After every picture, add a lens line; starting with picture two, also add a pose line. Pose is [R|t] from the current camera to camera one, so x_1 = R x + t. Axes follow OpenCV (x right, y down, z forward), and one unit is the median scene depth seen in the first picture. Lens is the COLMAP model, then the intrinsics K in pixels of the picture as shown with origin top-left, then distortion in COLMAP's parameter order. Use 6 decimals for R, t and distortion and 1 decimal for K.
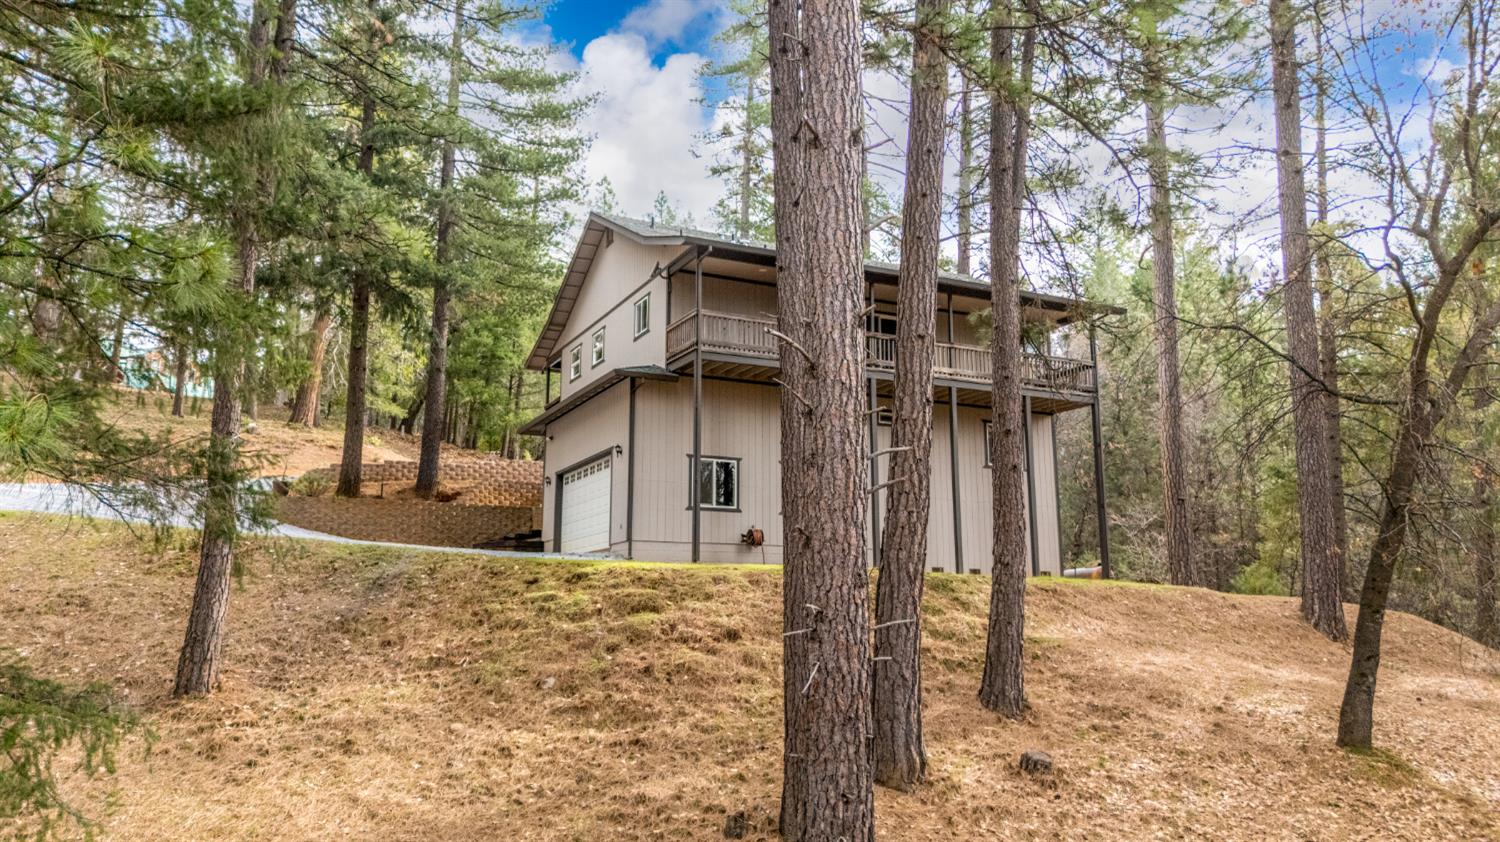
lens RADIAL K [[1142.5, 0, 751.7], [0, 1142.5, 416.1], [0, 0, 1]] dist [0.042492, -0.031243]
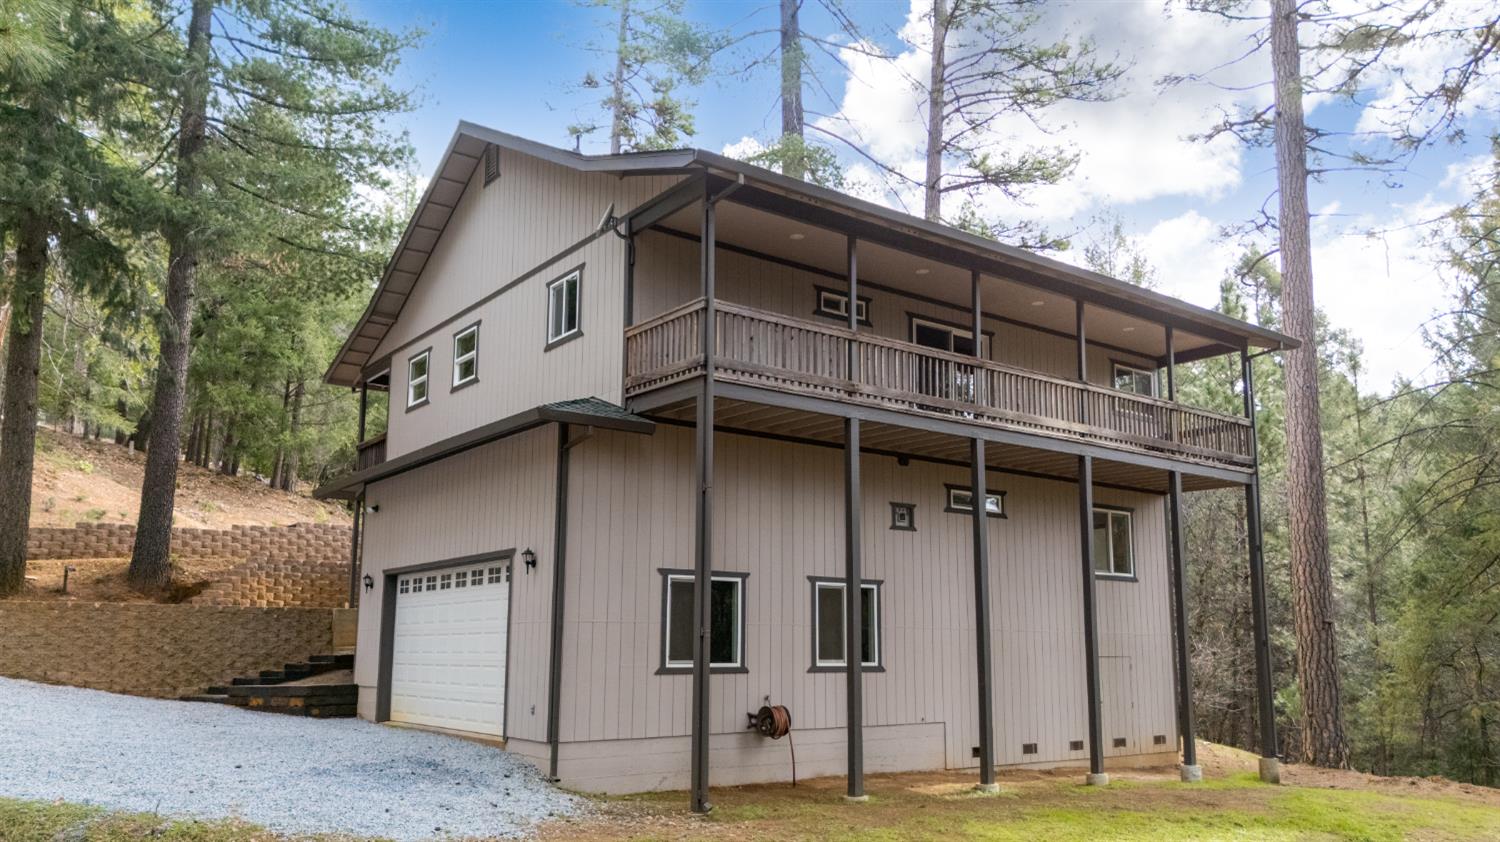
lens RADIAL K [[1142.5, 0, 746.9], [0, 1142.5, 471.9], [0, 0, 1]] dist [0.042492, -0.031243]
pose [[0.982789, 0.033690, 0.181632, -0.089078], [-0.040589, 0.998584, 0.034400, -0.025042], [-0.180216, -0.041180, 0.982765, 0.360814]]
